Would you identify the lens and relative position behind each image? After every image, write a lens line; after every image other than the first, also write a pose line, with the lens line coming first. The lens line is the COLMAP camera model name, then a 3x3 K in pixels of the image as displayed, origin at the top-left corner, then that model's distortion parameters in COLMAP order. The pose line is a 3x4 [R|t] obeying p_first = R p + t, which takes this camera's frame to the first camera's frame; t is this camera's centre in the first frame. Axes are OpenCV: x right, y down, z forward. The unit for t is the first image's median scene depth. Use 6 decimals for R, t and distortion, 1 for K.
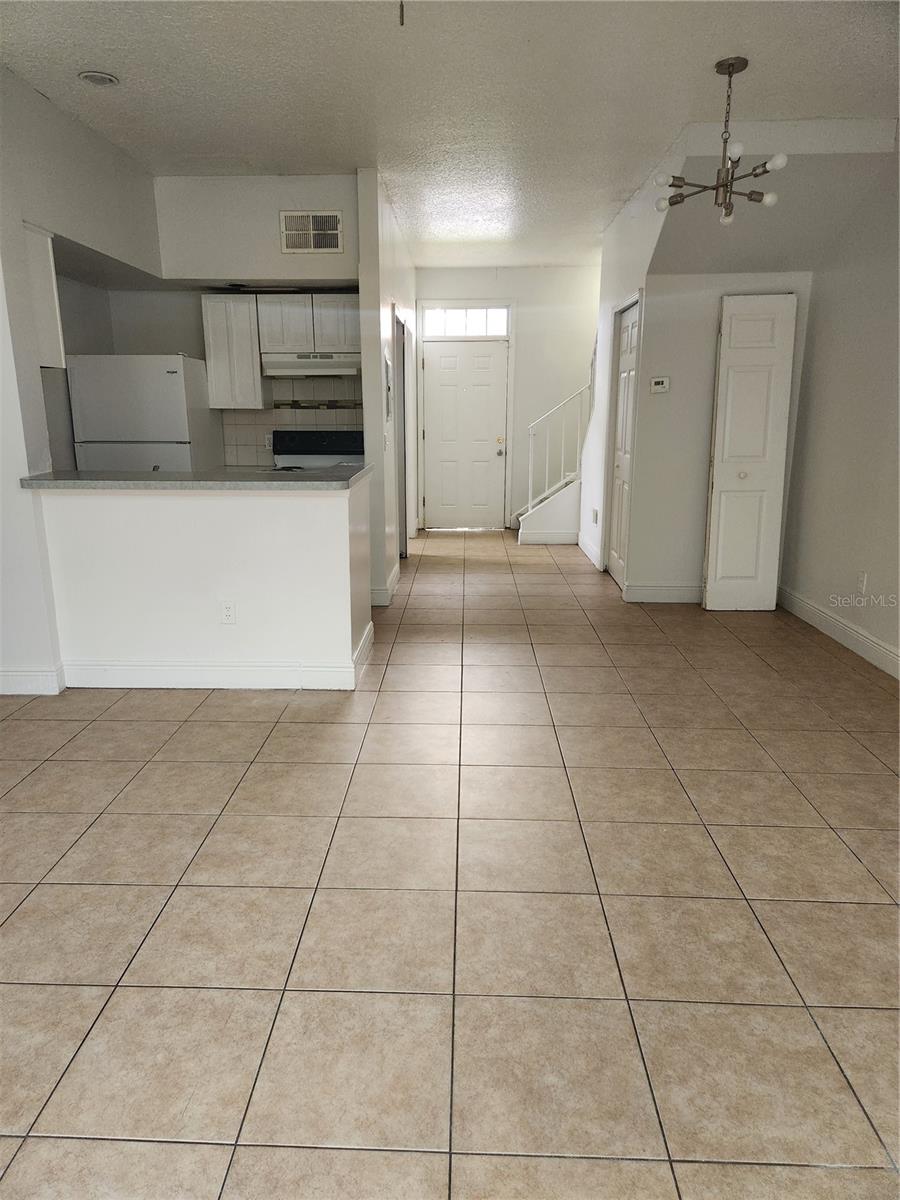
lens RADIAL K [[805.0, 0, 425.1], [0, 805.0, 596.6], [0, 0, 1]] dist [0.083802, -0.071330]
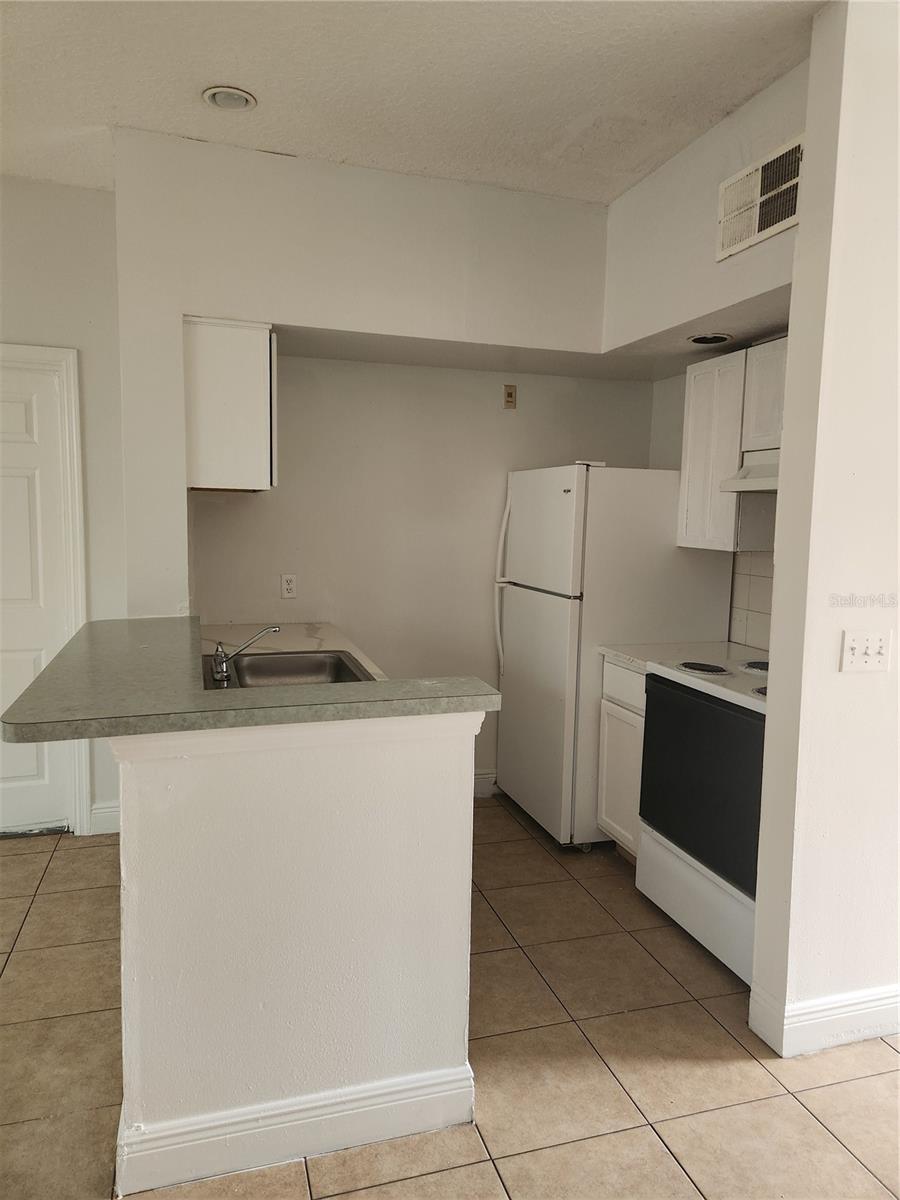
lens RADIAL K [[805.0, 0, 425.1], [0, 805.0, 596.6], [0, 0, 1]] dist [0.083802, -0.071330]
pose [[0.330386, 0.130024, -0.934847, 0.410322], [-0.235425, 0.970512, 0.051783, -0.313408], [0.914013, 0.202978, 0.351255, 1.079549]]
